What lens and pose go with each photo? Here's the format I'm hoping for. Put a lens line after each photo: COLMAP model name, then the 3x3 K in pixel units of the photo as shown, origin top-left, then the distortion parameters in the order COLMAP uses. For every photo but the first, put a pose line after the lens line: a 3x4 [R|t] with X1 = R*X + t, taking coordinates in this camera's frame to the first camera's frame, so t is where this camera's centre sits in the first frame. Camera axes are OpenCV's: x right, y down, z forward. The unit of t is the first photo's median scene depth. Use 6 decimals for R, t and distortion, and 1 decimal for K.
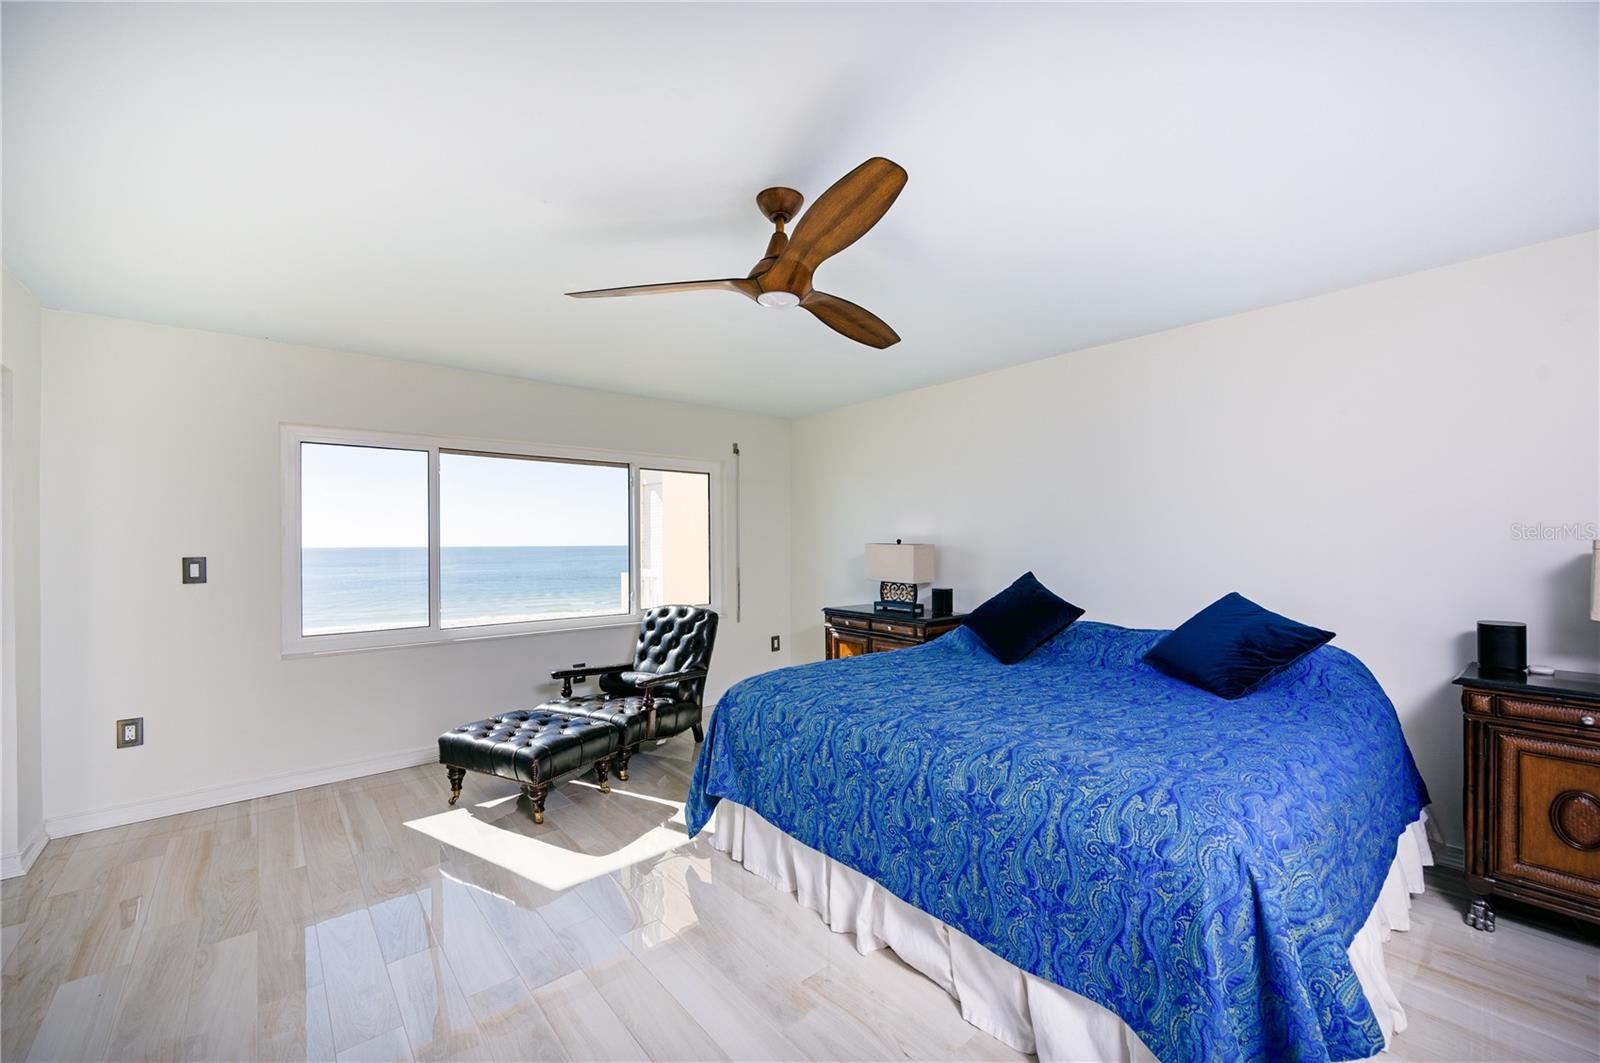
lens RADIAL K [[628.3, 0, 789.3], [0, 628.3, 534.3], [0, 0, 1]] dist [-0.001629, 0.000044]
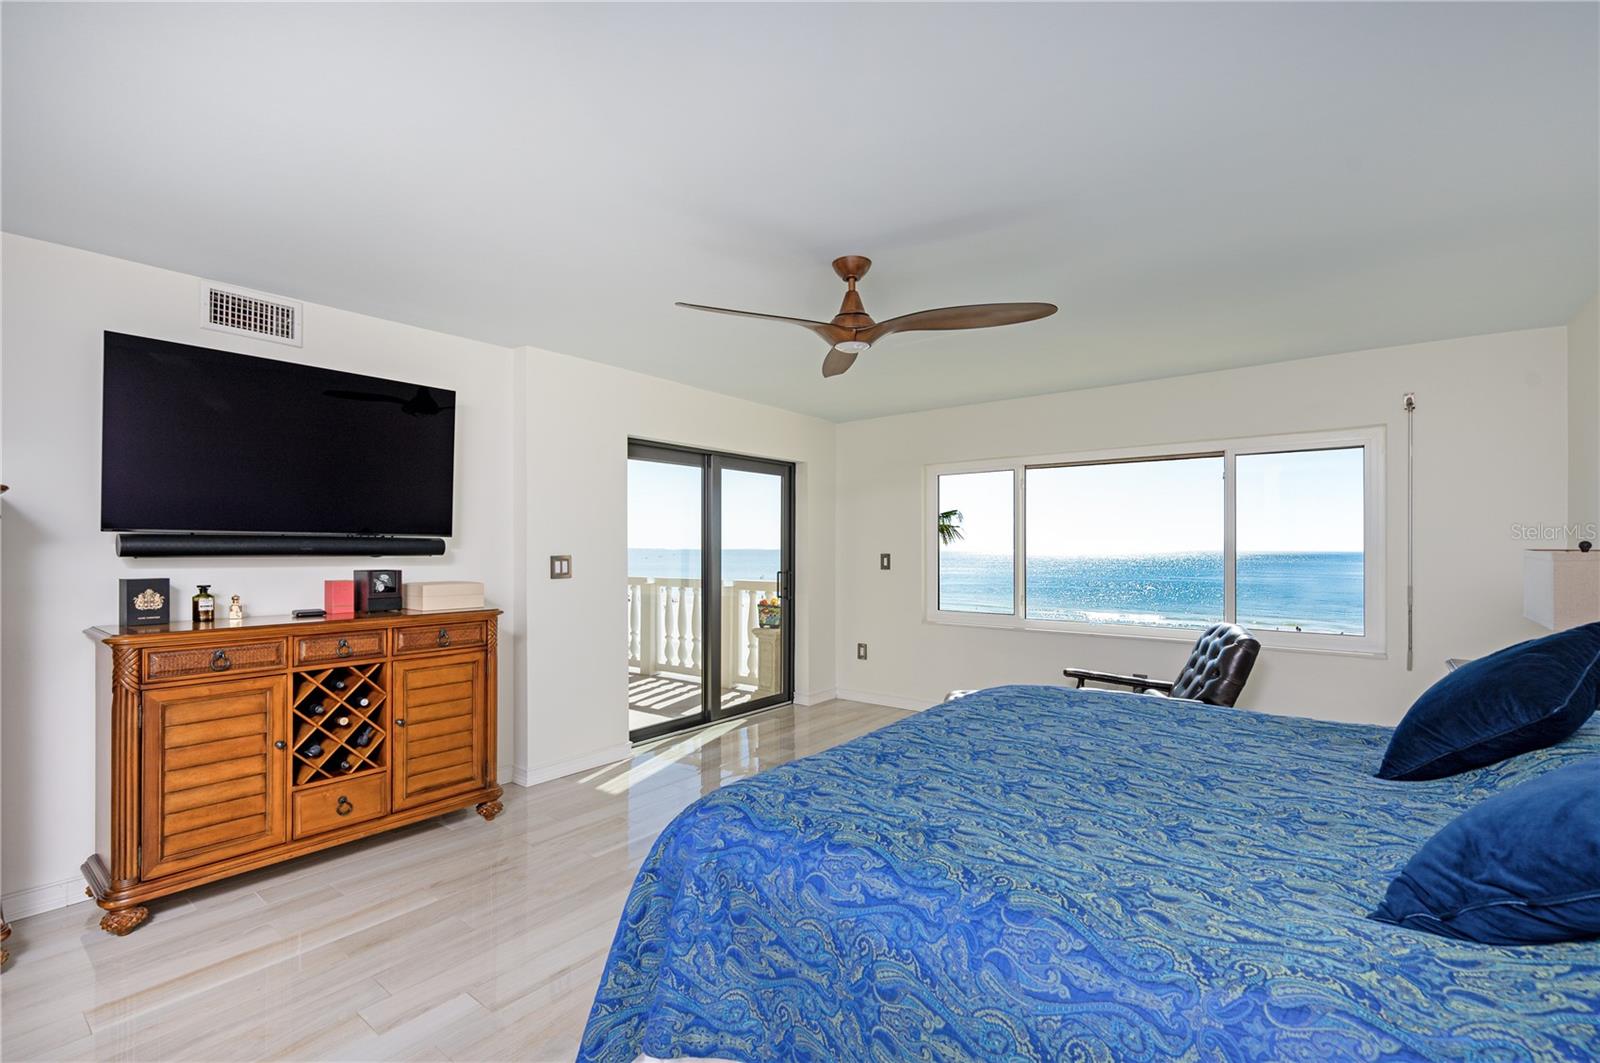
lens RADIAL K [[726.2, 0, 798.4], [0, 726.2, 541.7], [0, 0, 1]] dist [0.000328, 0.000031]
pose [[0.193917, -0.004782, -0.981006, 0.887747], [0.002089, 0.999988, -0.004462, 0.013275], [0.981016, -0.001184, 0.193925, 0.401147]]
